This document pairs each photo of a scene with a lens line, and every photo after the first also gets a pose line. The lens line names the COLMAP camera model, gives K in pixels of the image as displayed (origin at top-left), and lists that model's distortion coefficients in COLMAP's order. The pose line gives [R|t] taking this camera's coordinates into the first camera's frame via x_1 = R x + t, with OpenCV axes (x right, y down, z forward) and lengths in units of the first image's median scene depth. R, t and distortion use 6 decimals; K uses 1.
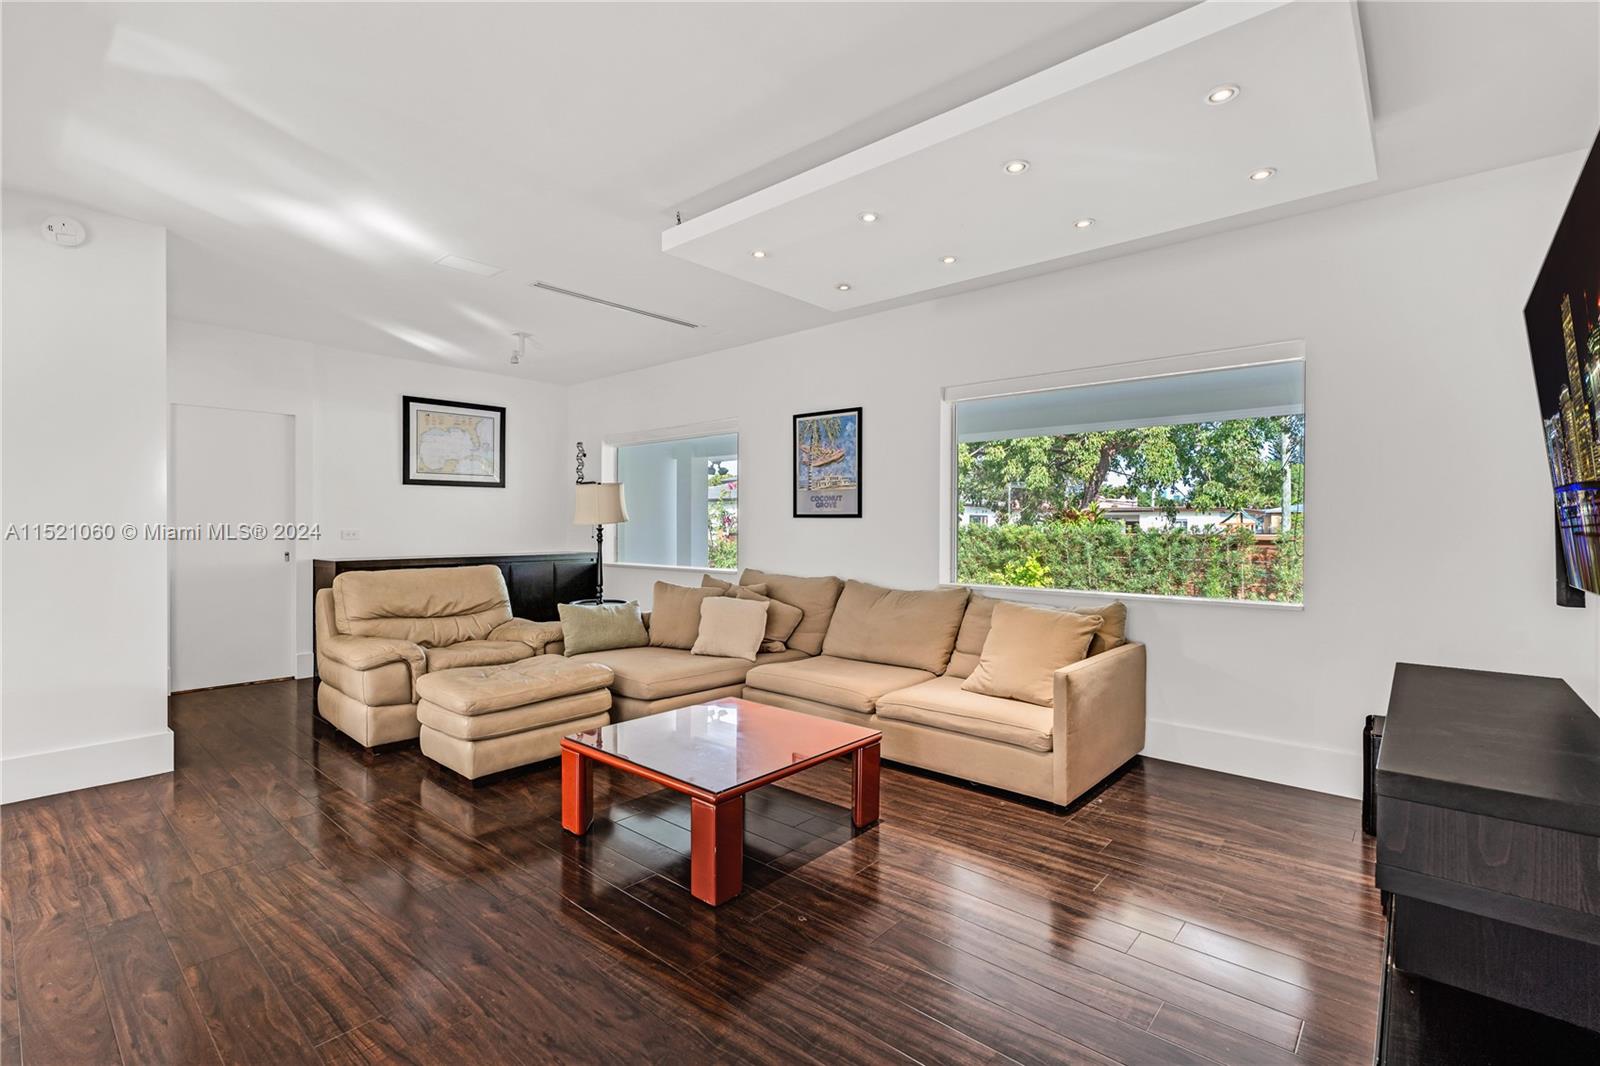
lens RADIAL K [[717.2, 0, 787.6], [0, 717.2, 529.6], [0, 0, 1]] dist [0.000003, -0.000200]
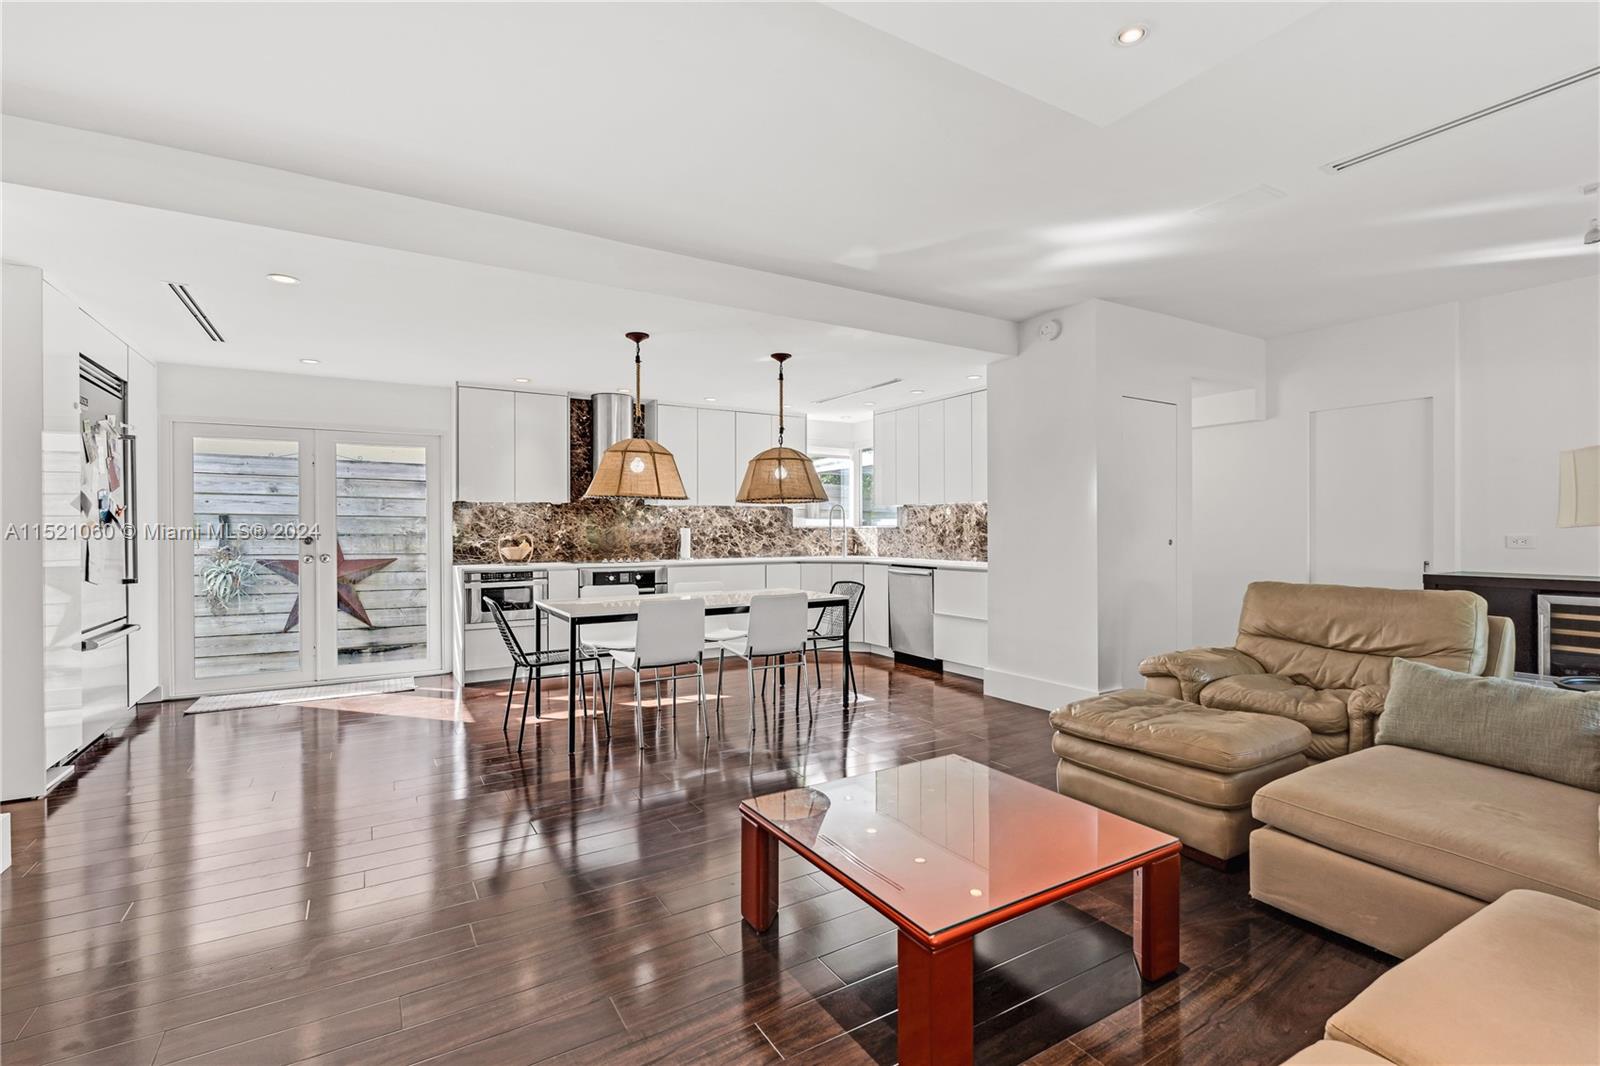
lens RADIAL K [[717.2, 0, 787.6], [0, 717.2, 529.6], [0, 0, 1]] dist [0.000003, -0.000200]
pose [[-0.305200, 0.001860, -0.952287, 0.458802], [0.002270, 0.999997, 0.001226, -0.008434], [0.952286, -0.001788, -0.305203, 0.746580]]
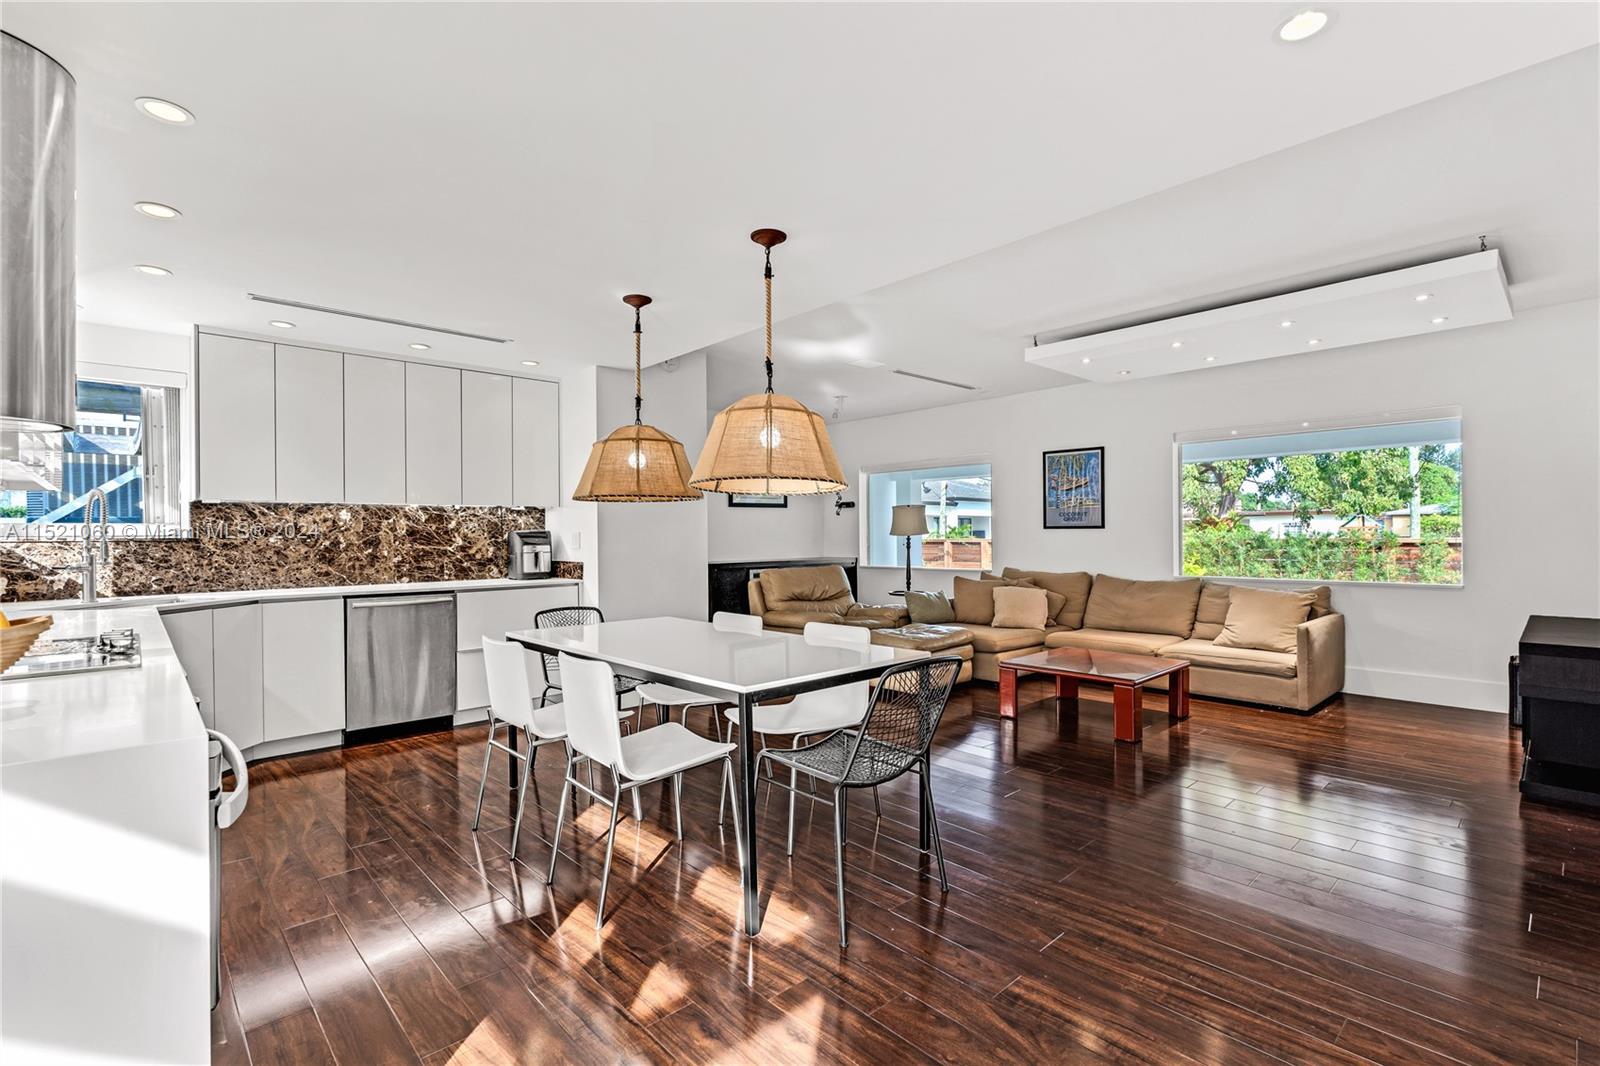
lens RADIAL K [[735.2, 0, 800.0], [0, 735.2, 533.0], [0, 0, 1]] dist [0.000815, 0.000557]
pose [[0.996559, -0.010765, -0.082184, -0.368510], [0.010176, 0.999919, -0.007590, -0.003140], [0.082259, 0.006727, 0.996588, -0.444999]]
